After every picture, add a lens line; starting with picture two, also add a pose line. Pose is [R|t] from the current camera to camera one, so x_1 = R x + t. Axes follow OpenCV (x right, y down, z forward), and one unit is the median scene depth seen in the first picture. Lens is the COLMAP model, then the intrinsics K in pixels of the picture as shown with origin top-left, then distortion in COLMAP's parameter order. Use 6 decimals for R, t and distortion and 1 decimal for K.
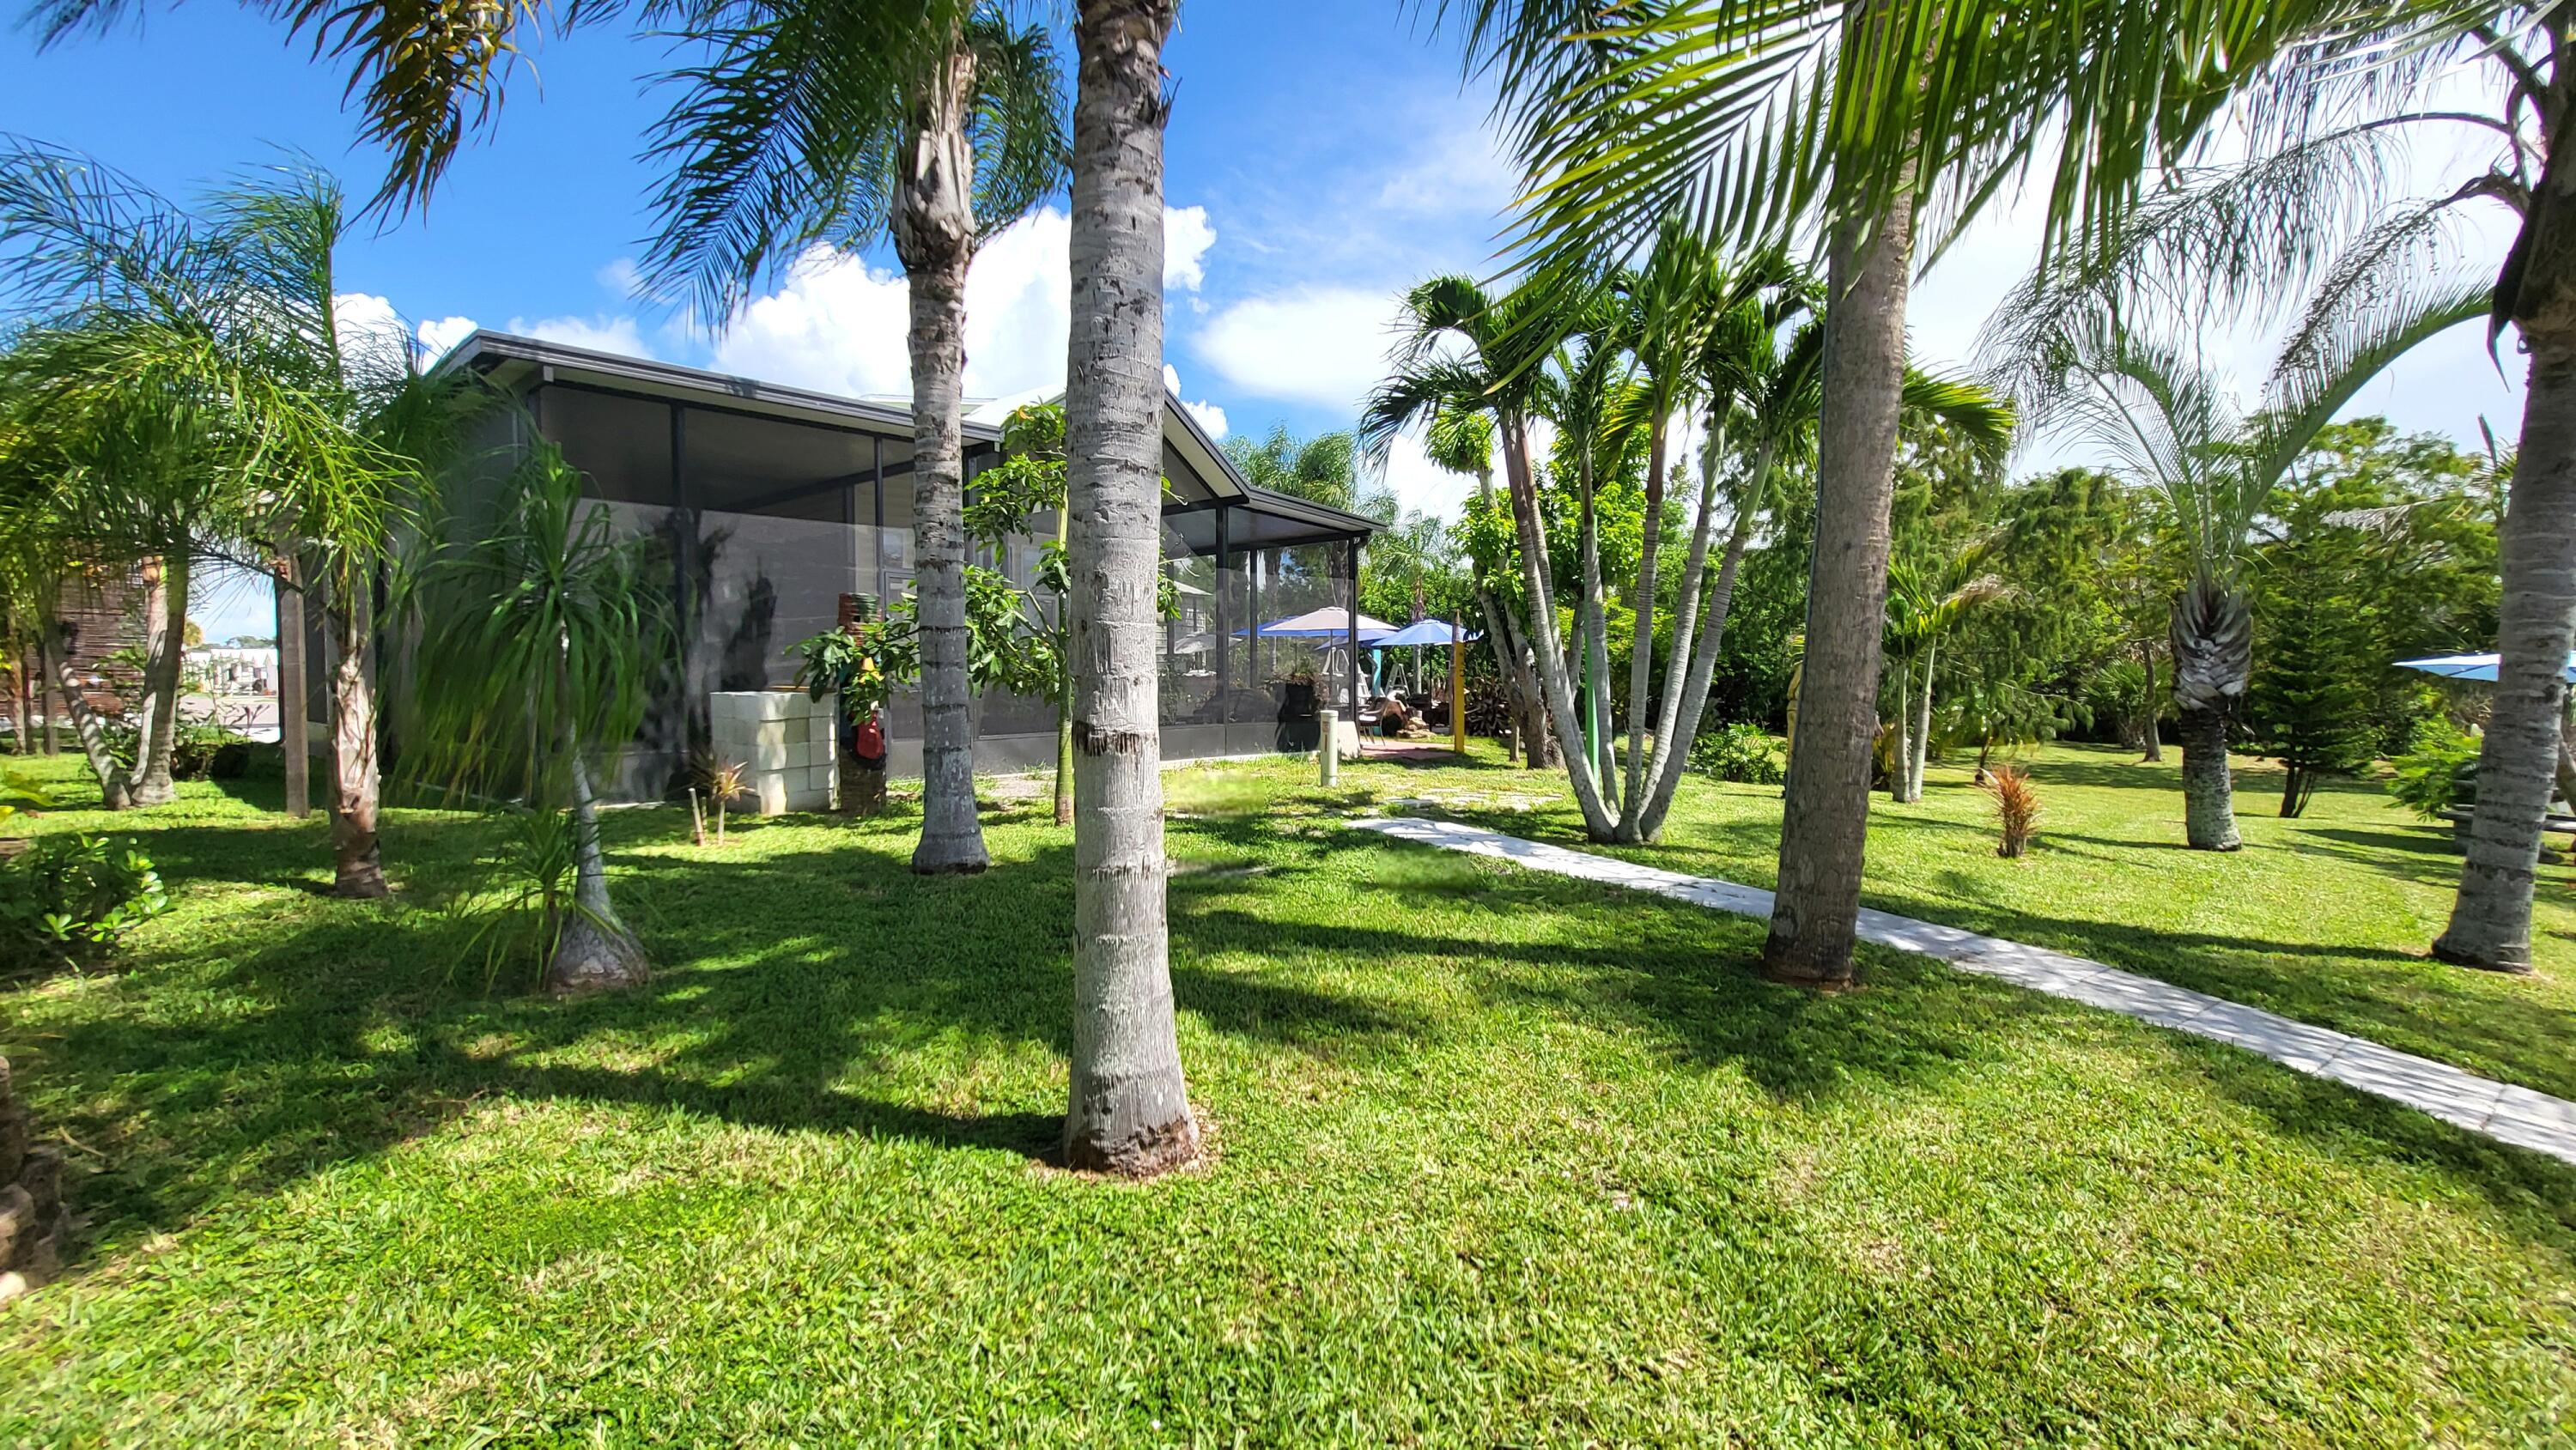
lens RADIAL K [[1022.2, 0, 1314.7], [0, 1022.2, 723.1], [0, 0, 1]] dist [0.001666, -0.001920]
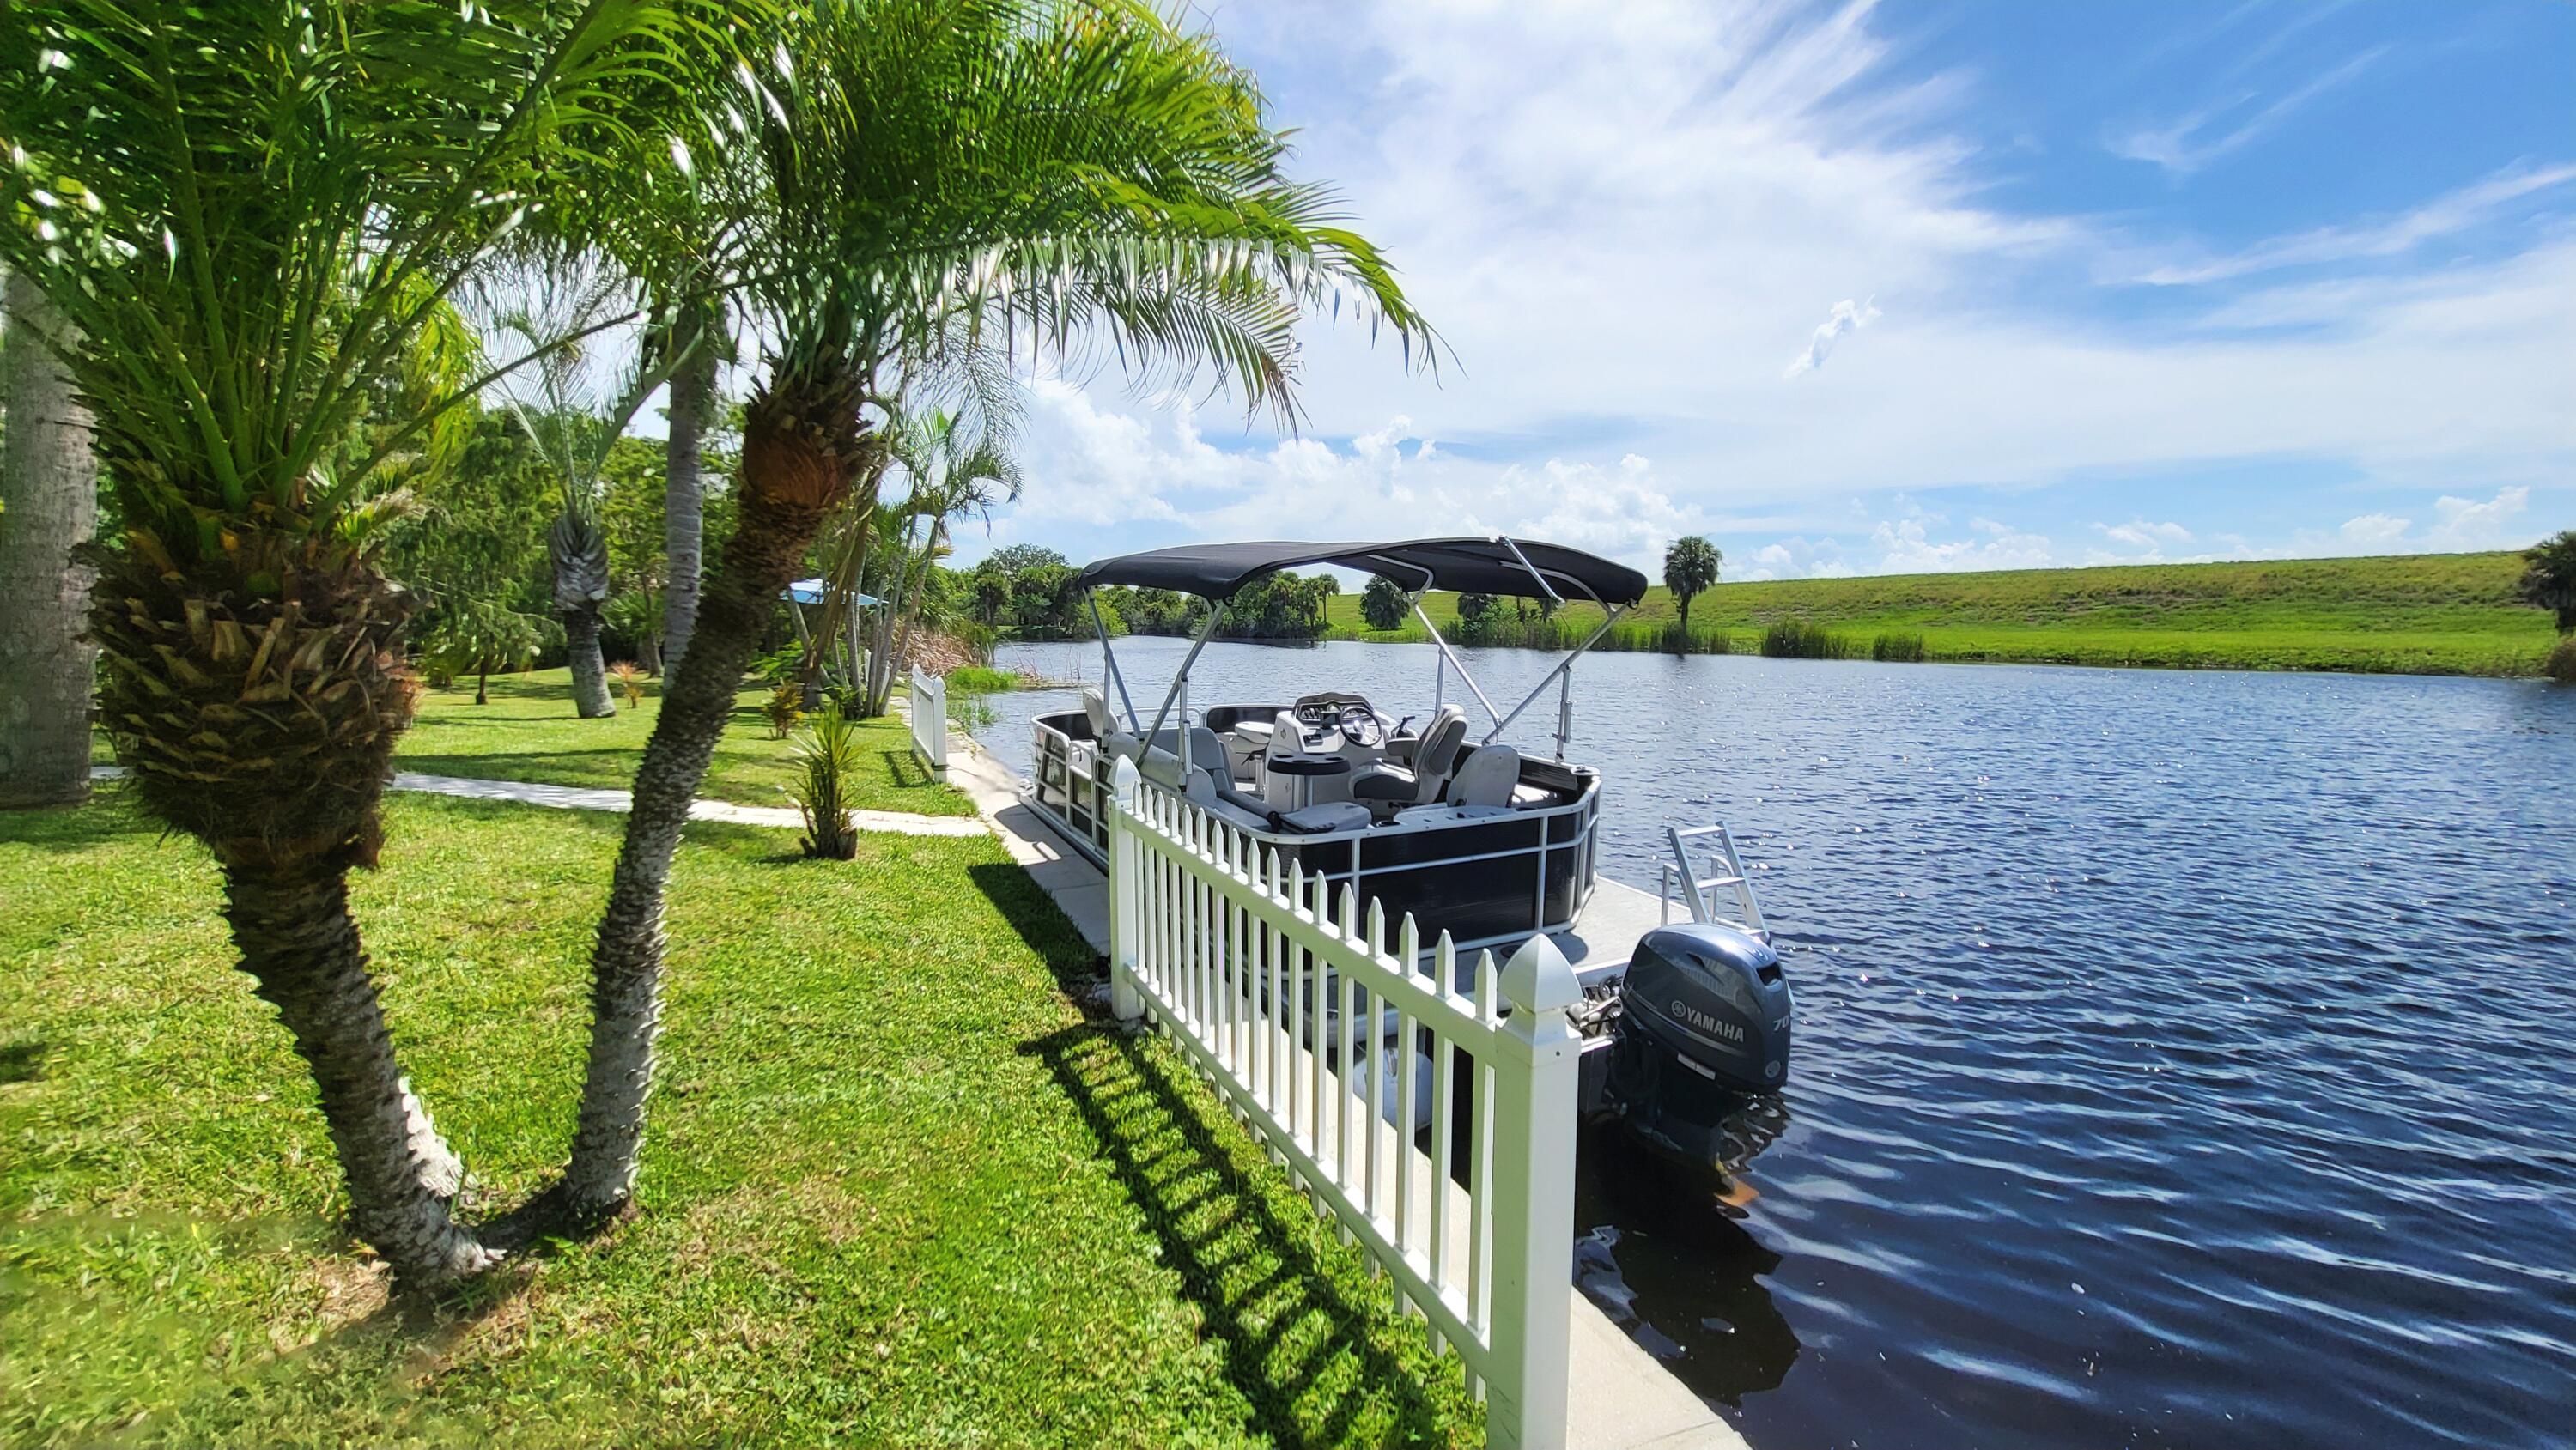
lens RADIAL K [[1022.2, 0, 1319.5], [0, 1022.2, 700.2], [0, 0, 1]] dist [0.001666, -0.001920]
pose [[0.335544, -0.066334, 0.939686, -0.055213], [0.027971, 0.997779, 0.060447, 0.053427], [-0.941609, 0.006001, 0.336654, -0.370800]]
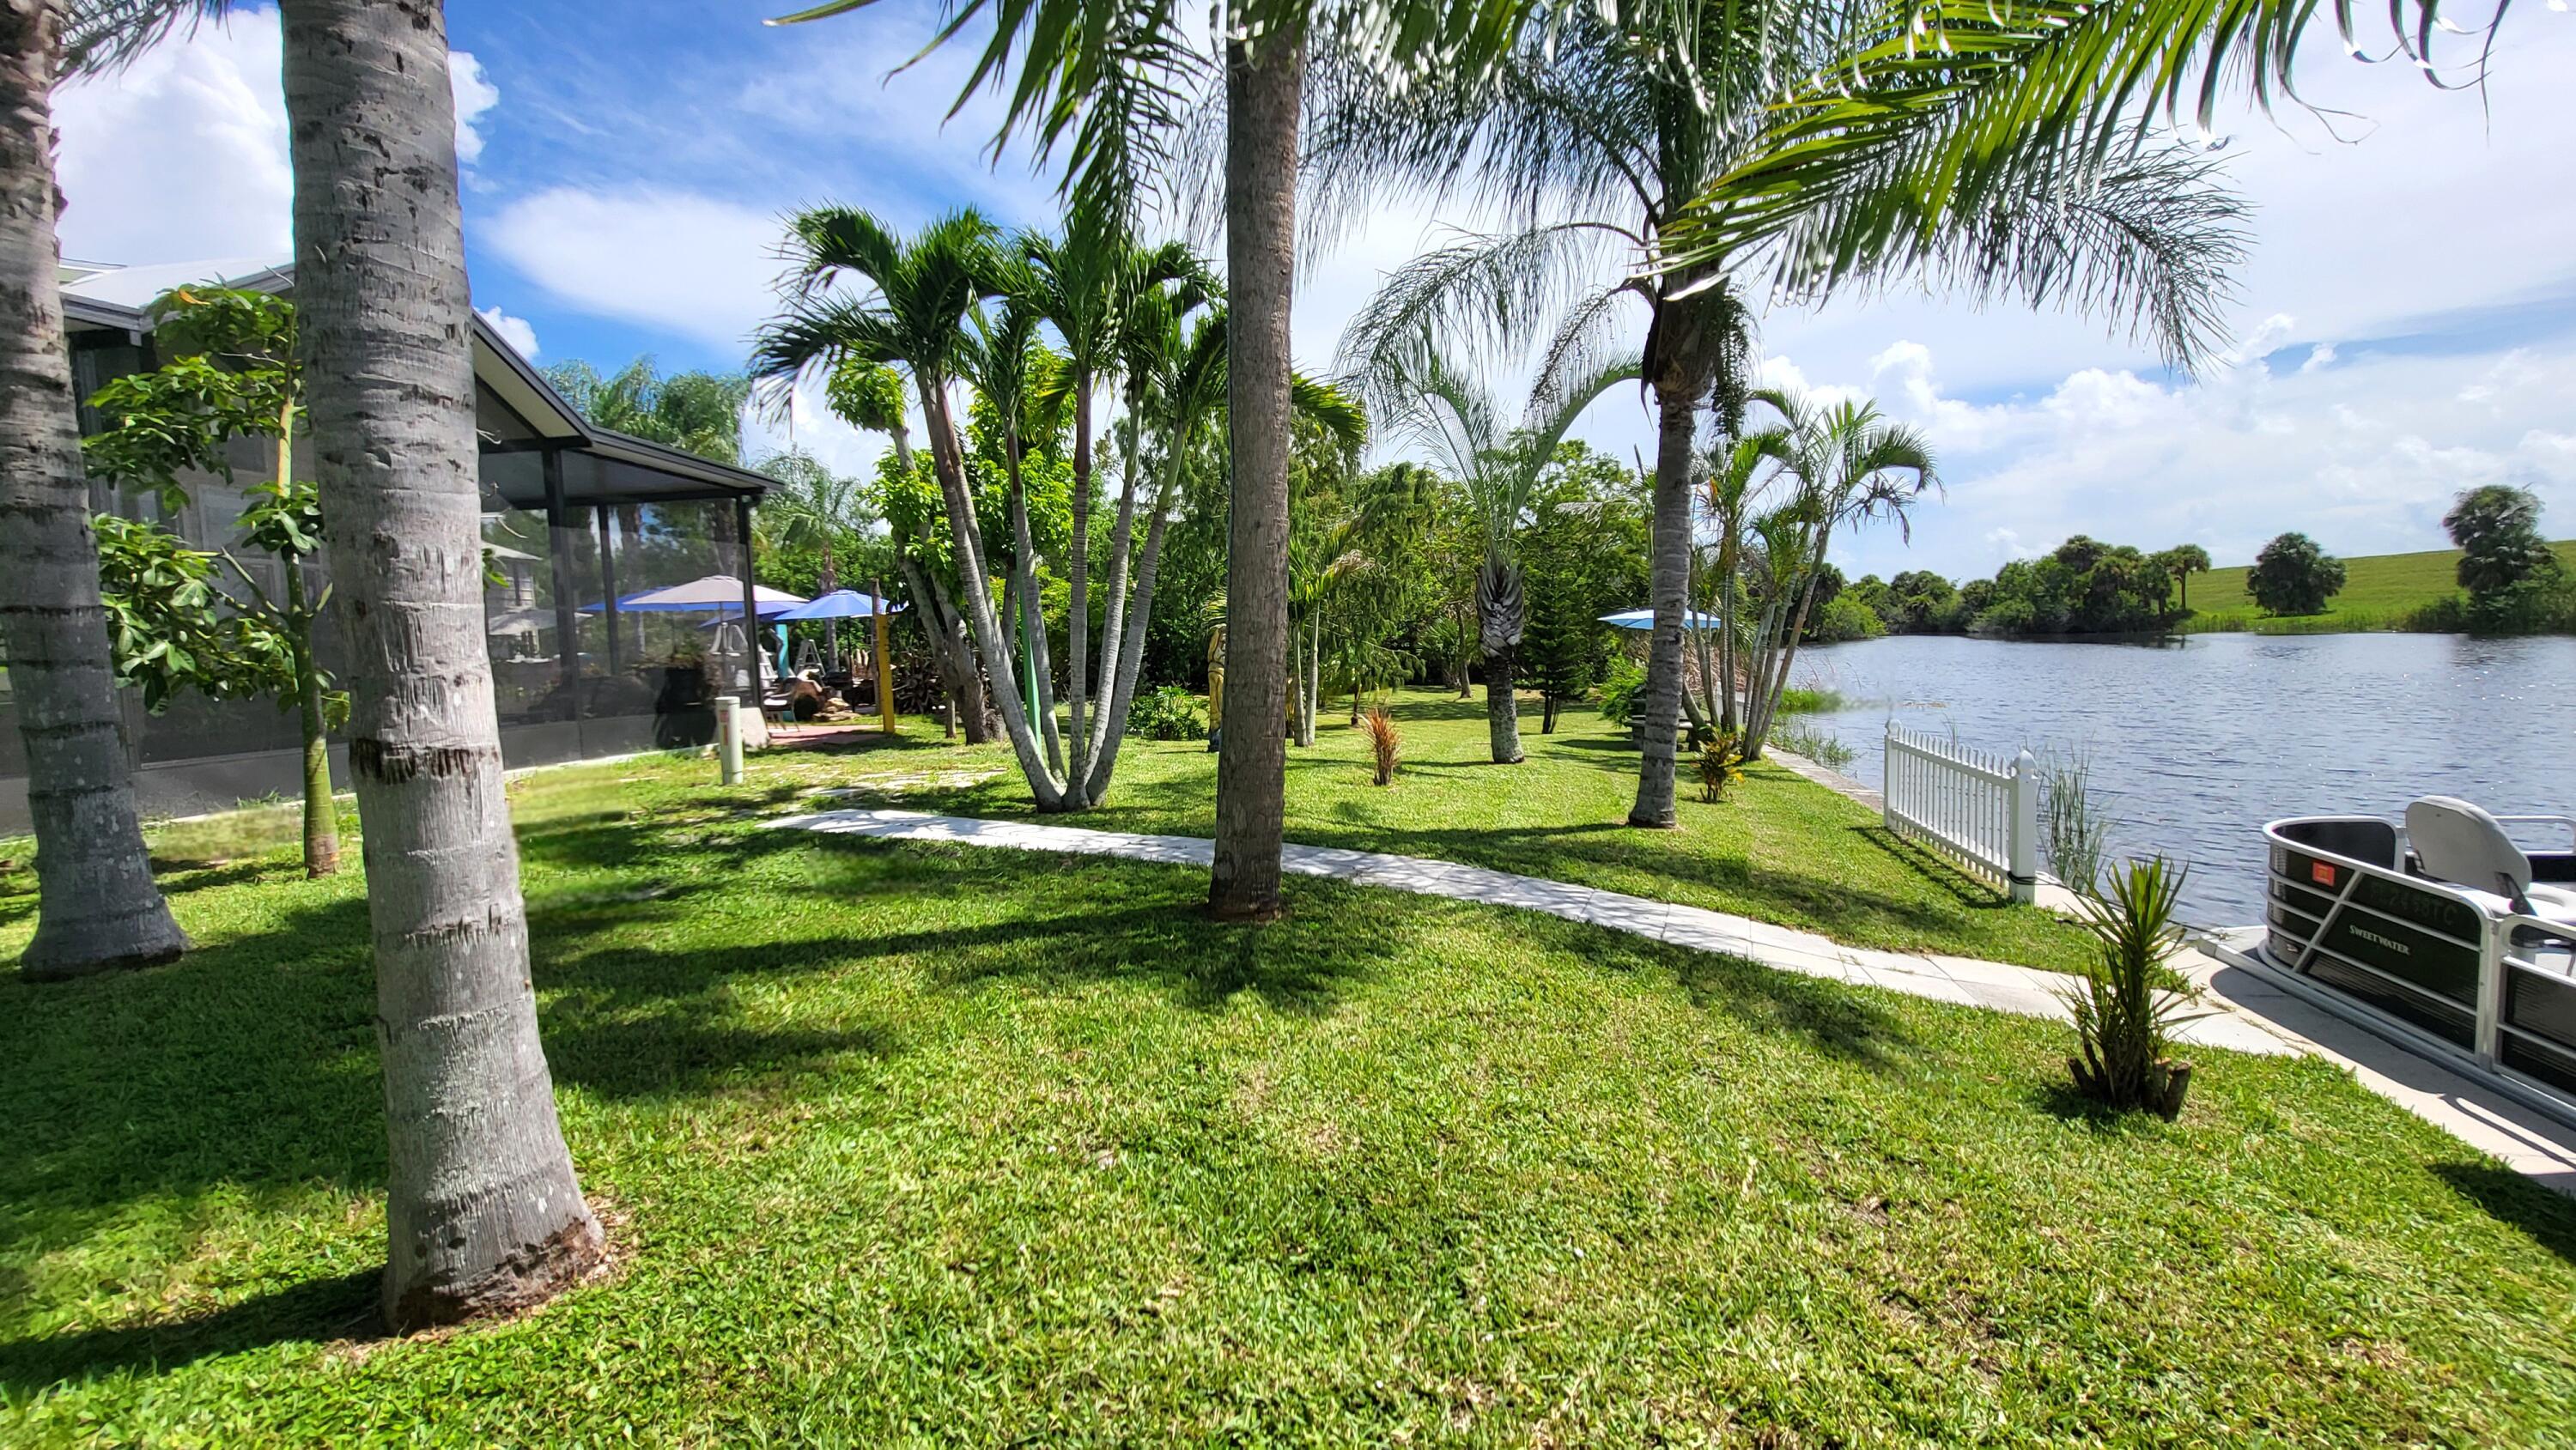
lens RADIAL K [[1022.2, 0, 1312.3], [0, 1022.2, 715.1], [0, 0, 1]] dist [0.001666, -0.001920]
pose [[0.850266, -0.068349, 0.521897, -0.021618], [0.054086, 0.997630, 0.042538, -0.008366], [-0.523568, -0.007941, 0.851947, 0.011783]]
